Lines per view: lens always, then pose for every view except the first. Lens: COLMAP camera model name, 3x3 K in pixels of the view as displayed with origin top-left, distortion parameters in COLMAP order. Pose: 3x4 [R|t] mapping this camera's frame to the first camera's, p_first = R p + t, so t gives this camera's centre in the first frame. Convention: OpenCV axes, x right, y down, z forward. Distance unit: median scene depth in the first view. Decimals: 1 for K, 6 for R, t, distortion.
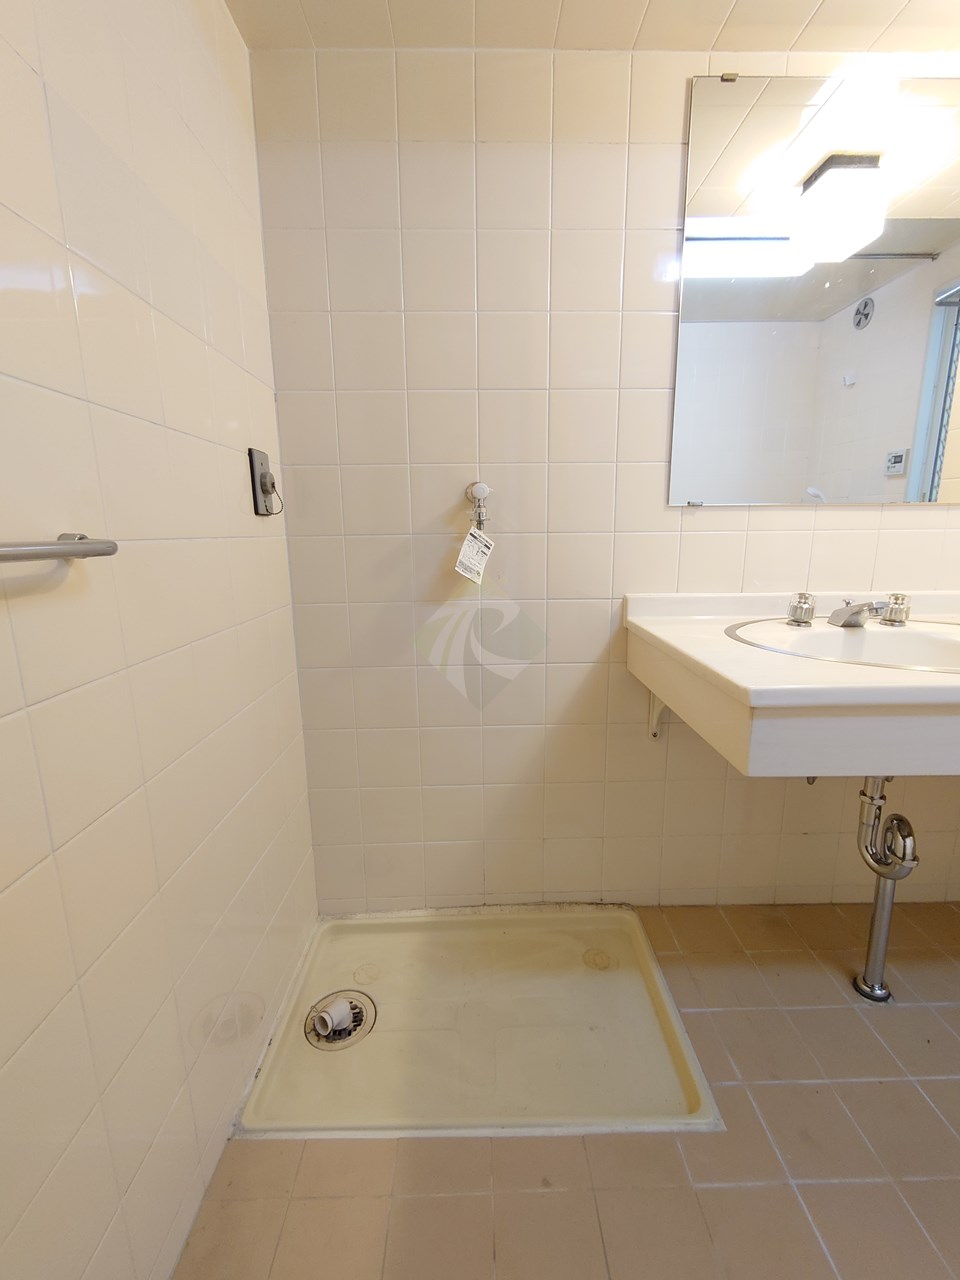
lens RADIAL K [[550.5, 0, 479.5], [0, 550.5, 639.8], [0, 0, 1]] dist [-0.001008, -0.000757]
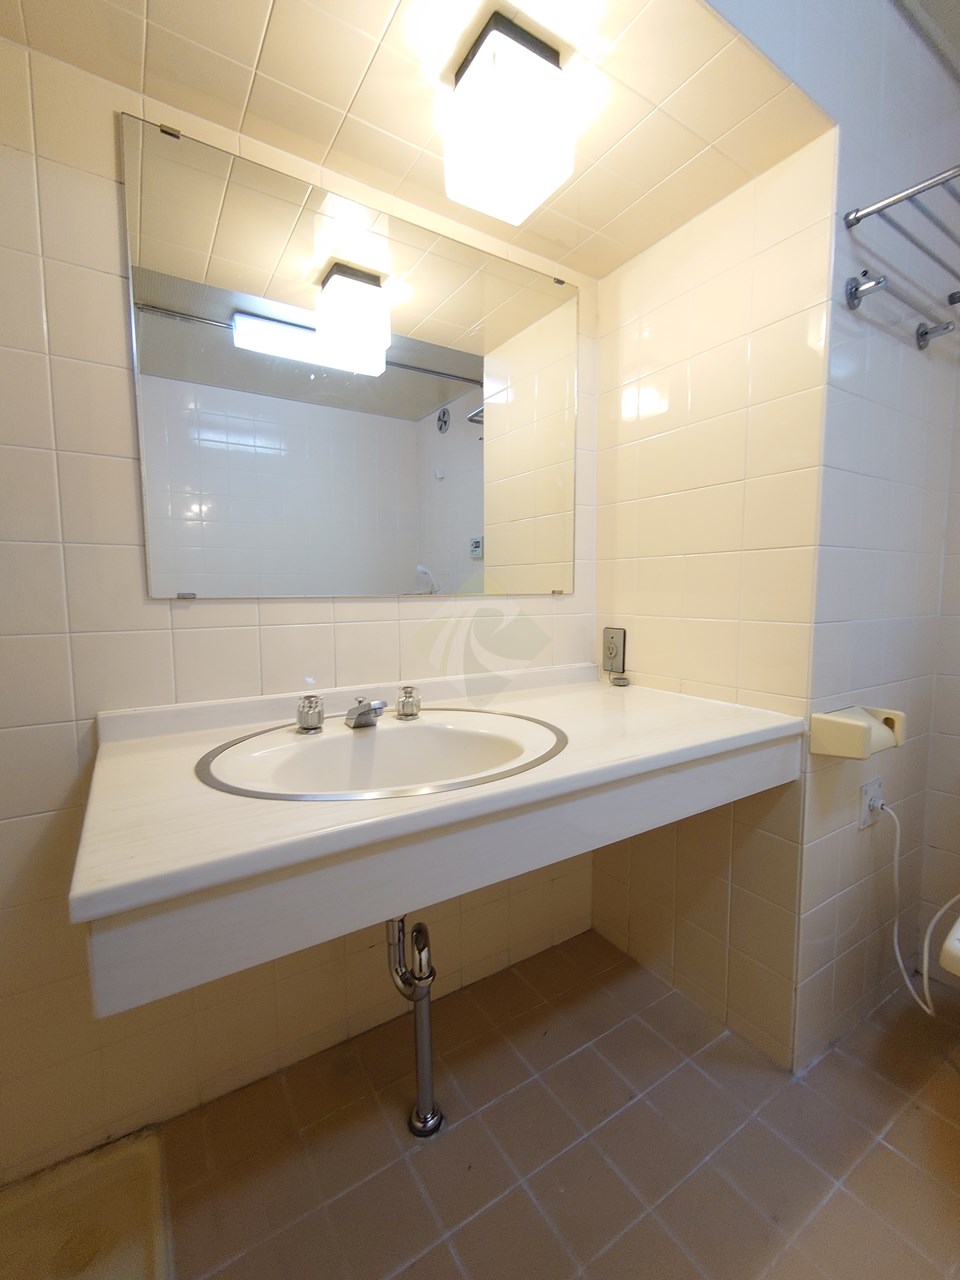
lens RADIAL K [[550.5, 0, 479.9], [0, 550.5, 640.1], [0, 0, 1]] dist [-0.001008, -0.000757]
pose [[0.851133, -0.044971, 0.523021, 0.336917], [0.104146, 0.990985, -0.084273, -0.066290], [-0.514516, 0.126198, 0.848143, 0.076723]]
